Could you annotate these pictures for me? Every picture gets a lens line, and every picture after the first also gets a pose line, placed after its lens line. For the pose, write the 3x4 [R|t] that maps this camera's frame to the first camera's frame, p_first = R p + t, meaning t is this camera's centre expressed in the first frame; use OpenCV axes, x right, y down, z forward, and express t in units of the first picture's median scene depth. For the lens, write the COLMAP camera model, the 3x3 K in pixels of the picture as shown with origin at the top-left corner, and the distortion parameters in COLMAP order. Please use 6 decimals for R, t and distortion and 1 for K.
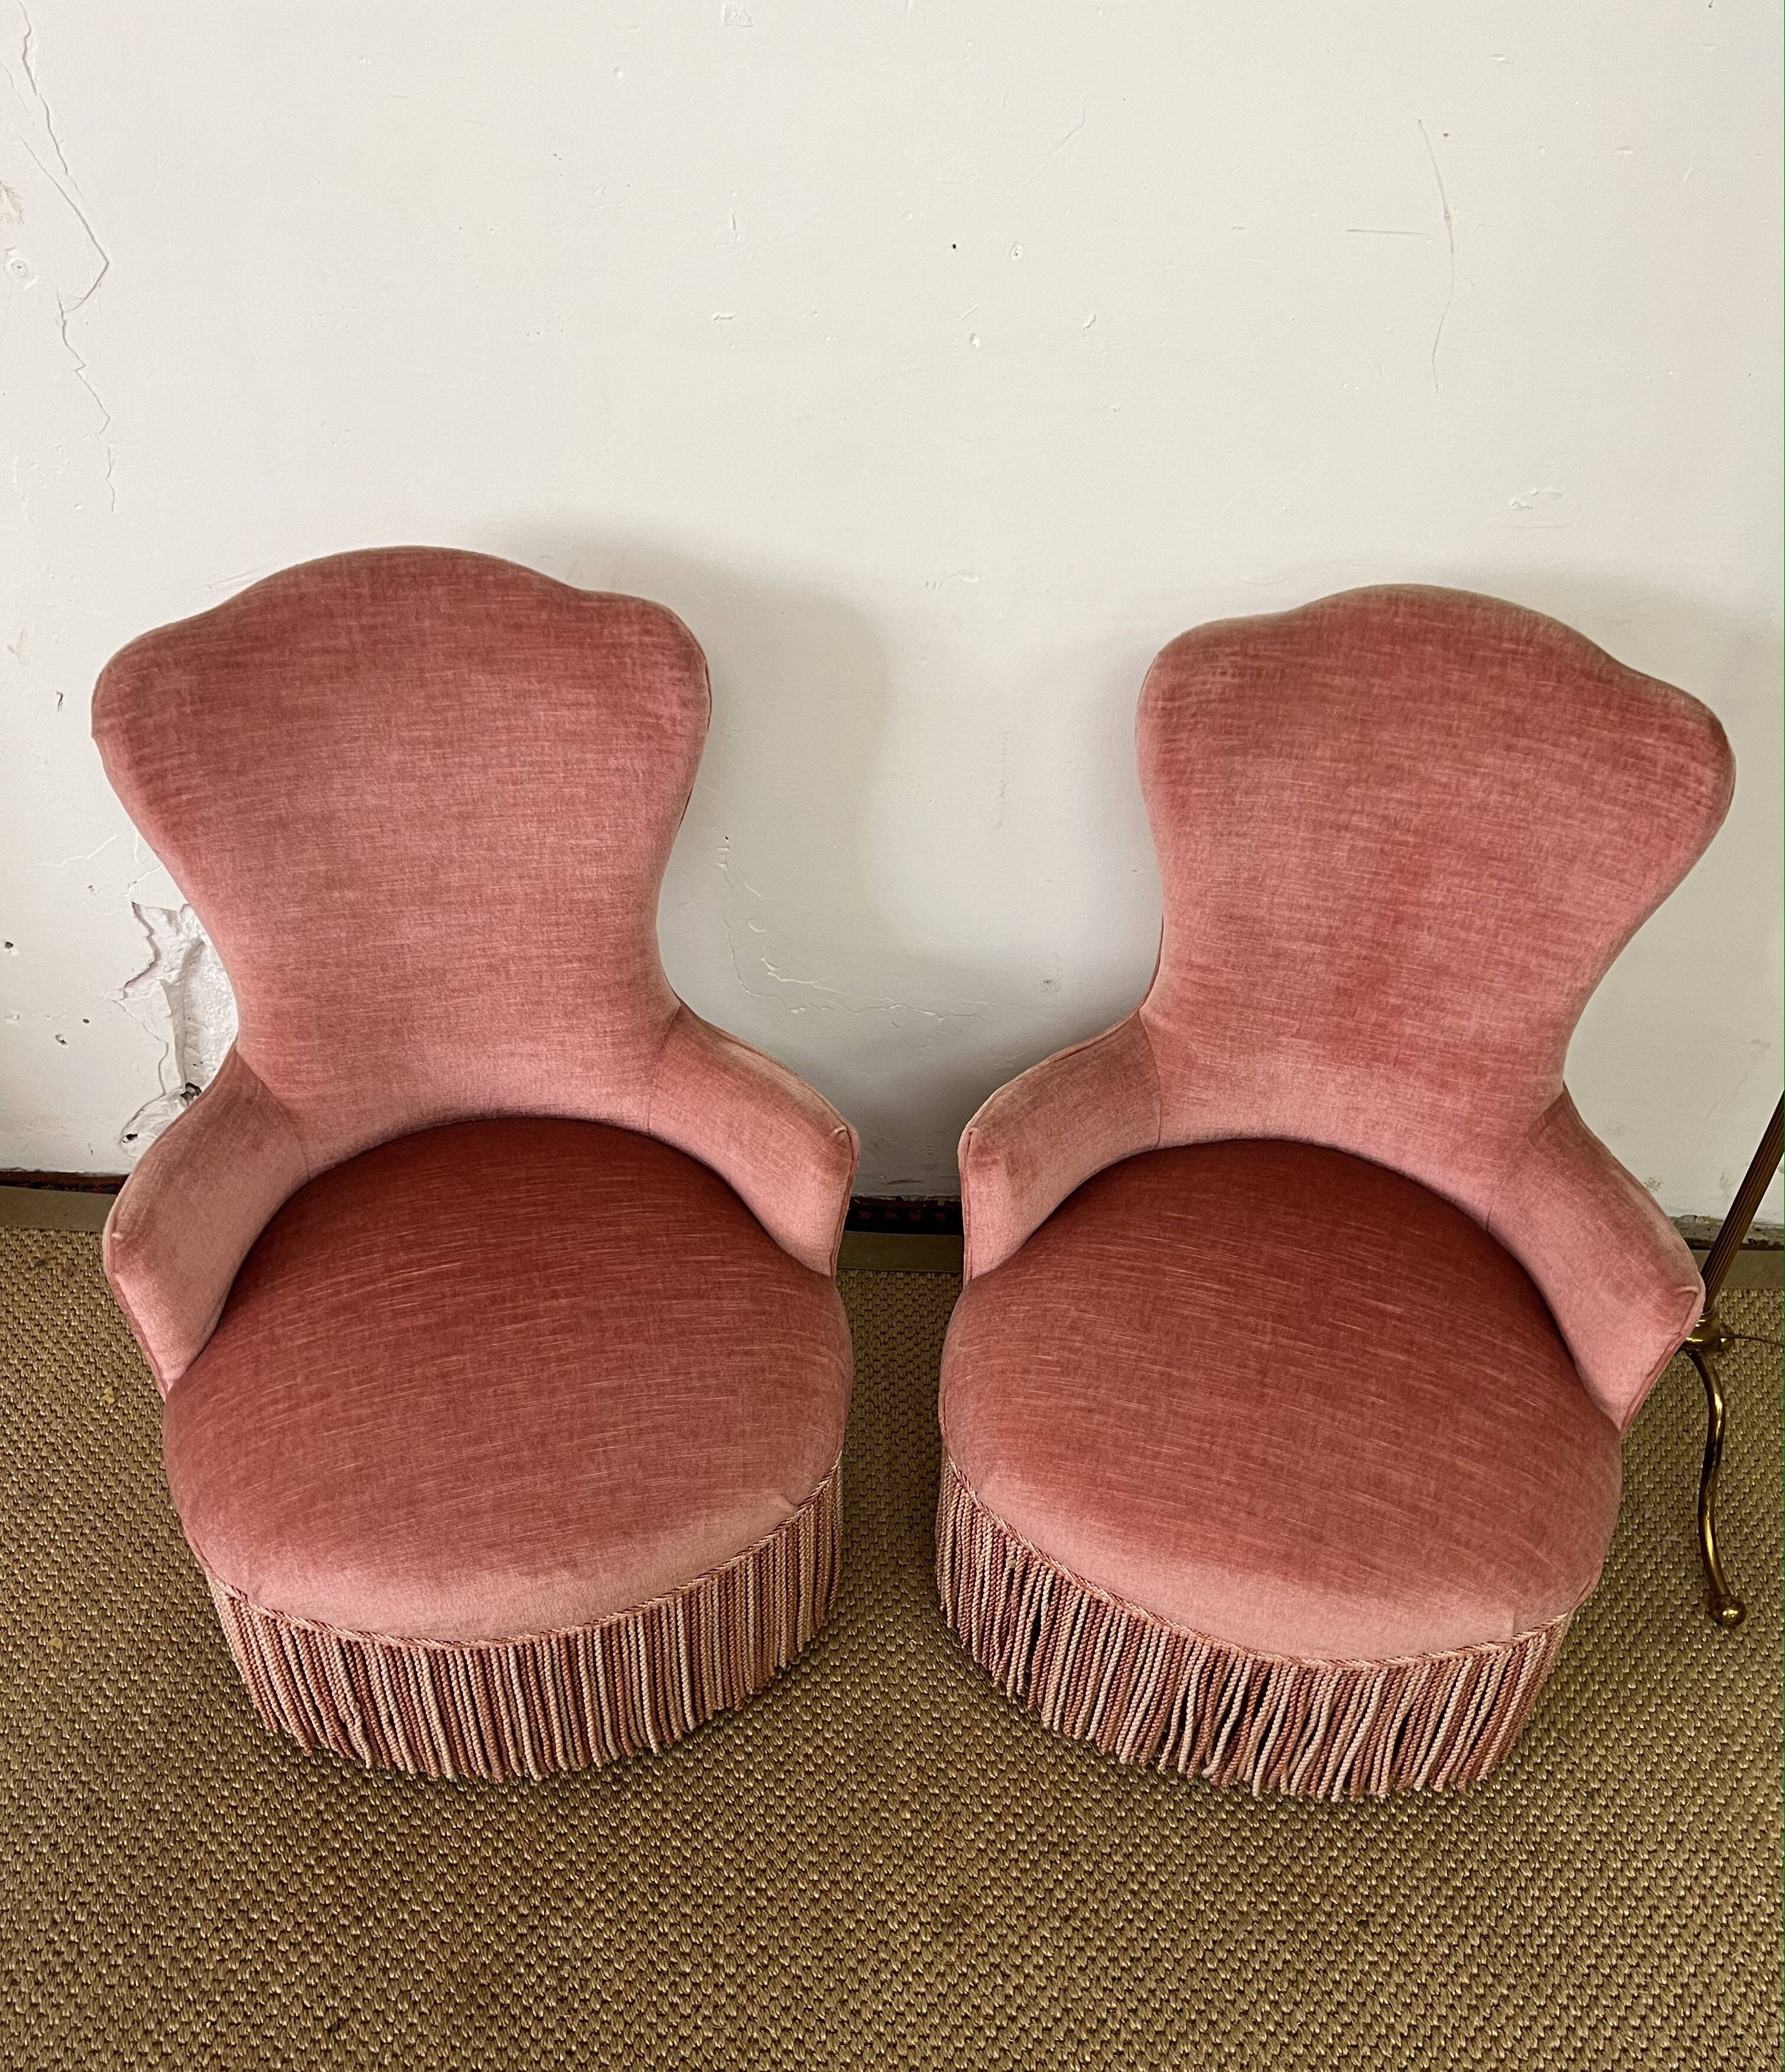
lens RADIAL K [[1792.5, 0, 886.6], [0, 1792.5, 1190.9], [0, 0, 1]] dist [0.097094, -0.224408]
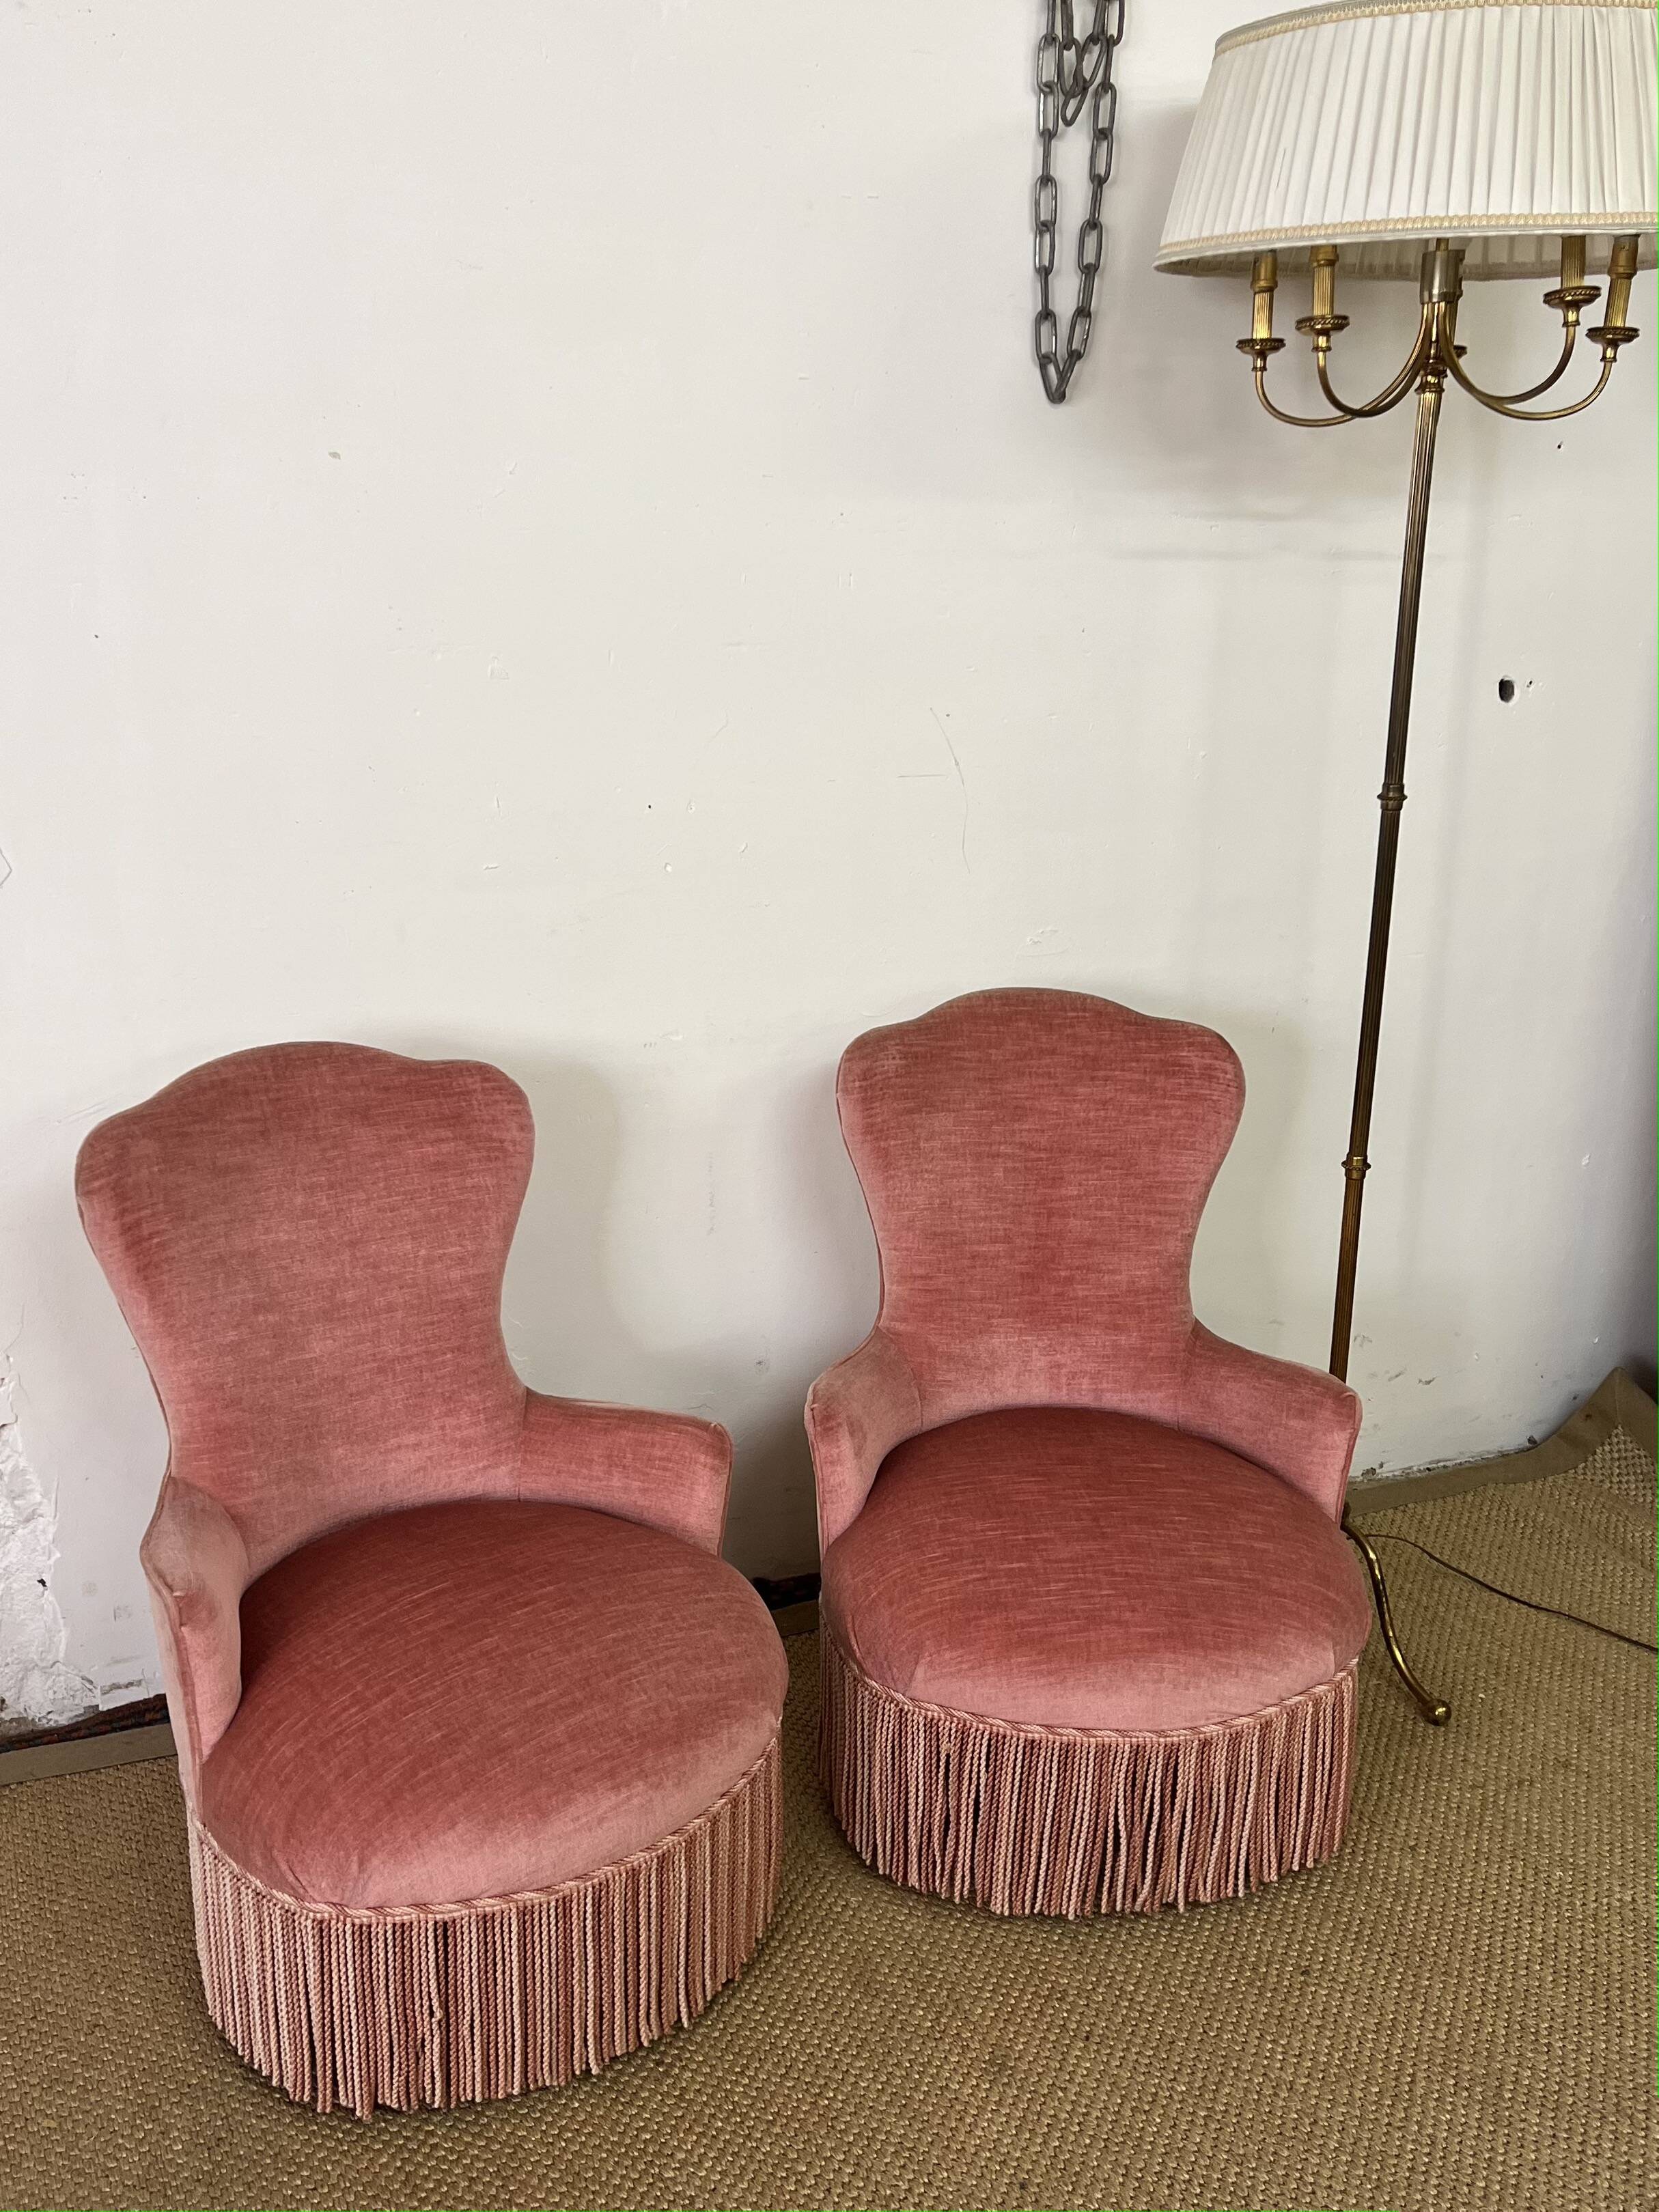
lens RADIAL K [[2031.8, 0, 787.0], [0, 2031.8, 1173.3], [0, 0, 1]] dist [0.107126, -0.200839]
pose [[0.924109, -0.142106, 0.354722, -0.450821], [0.269386, 0.900644, -0.340986, 0.299315], [-0.271022, 0.410666, 0.870575, -0.291896]]
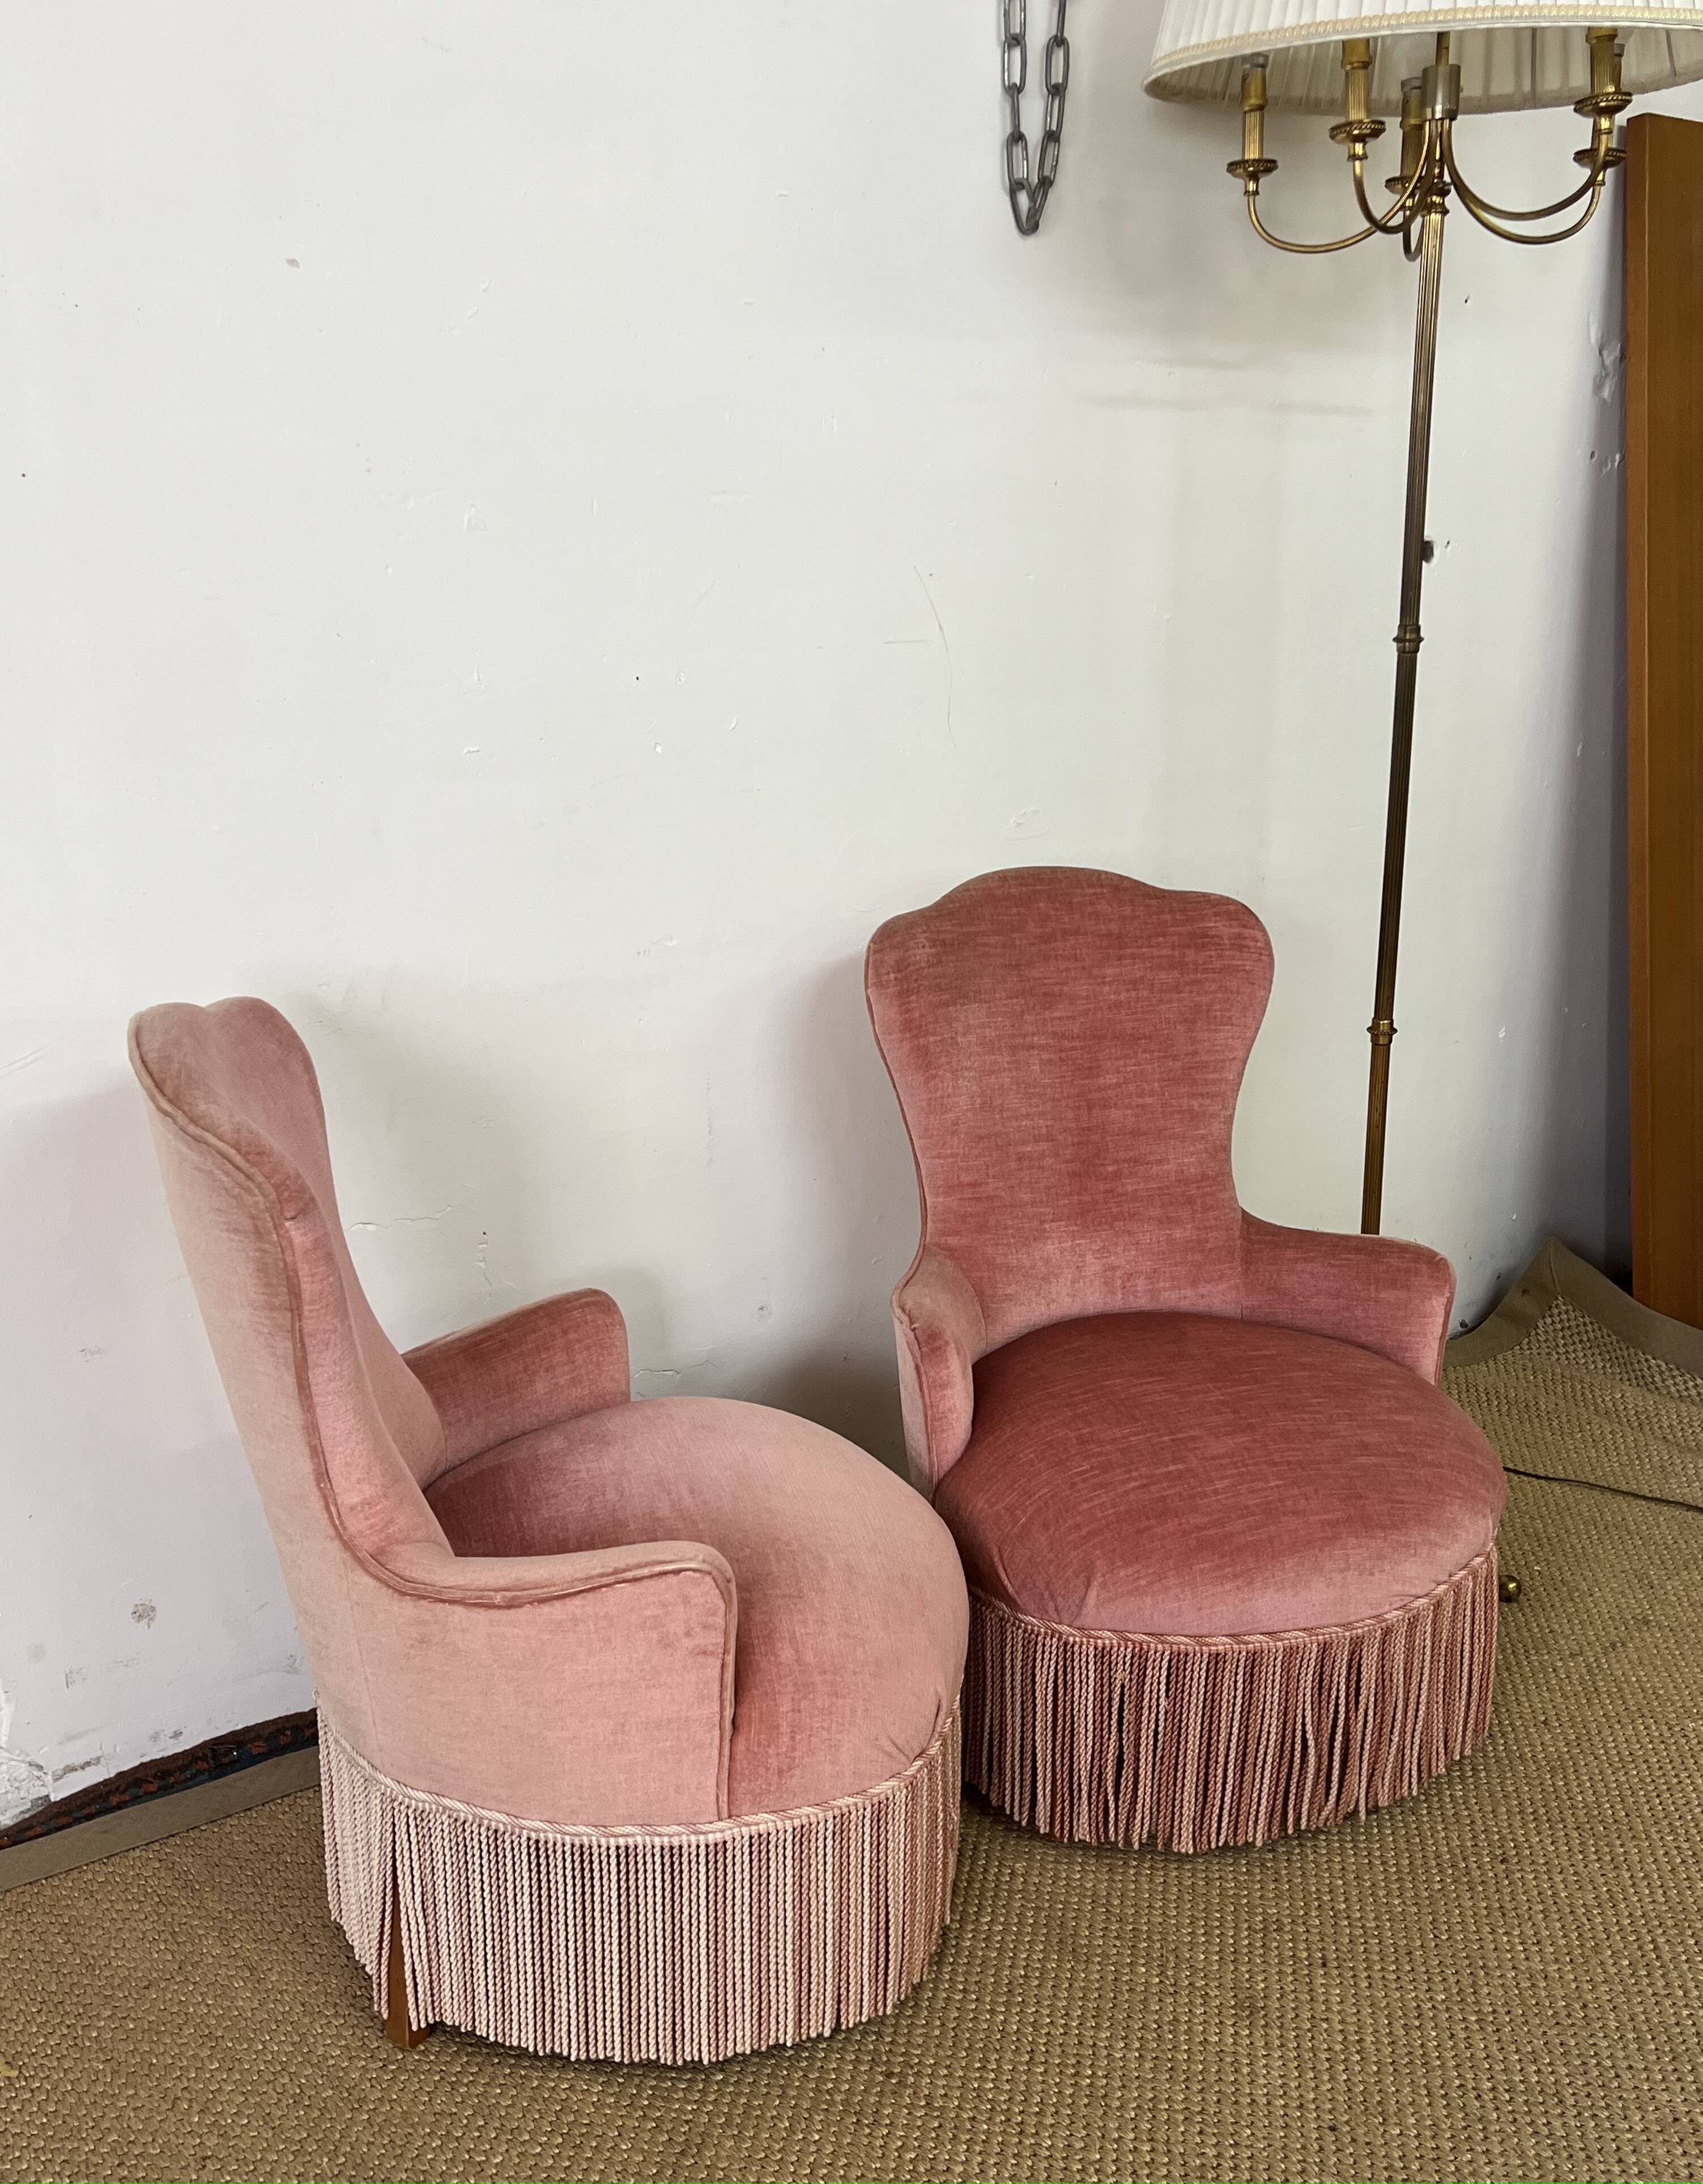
lens RADIAL K [[2130.3, 0, 845.4], [0, 2130.3, 1141.6], [0, 0, 1]] dist [0.102127, -0.173514]
pose [[0.803786, -0.208282, 0.557267, -0.709155], [0.419621, 0.862492, -0.282888, 0.226290], [-0.421718, 0.461222, 0.780659, -0.070703]]
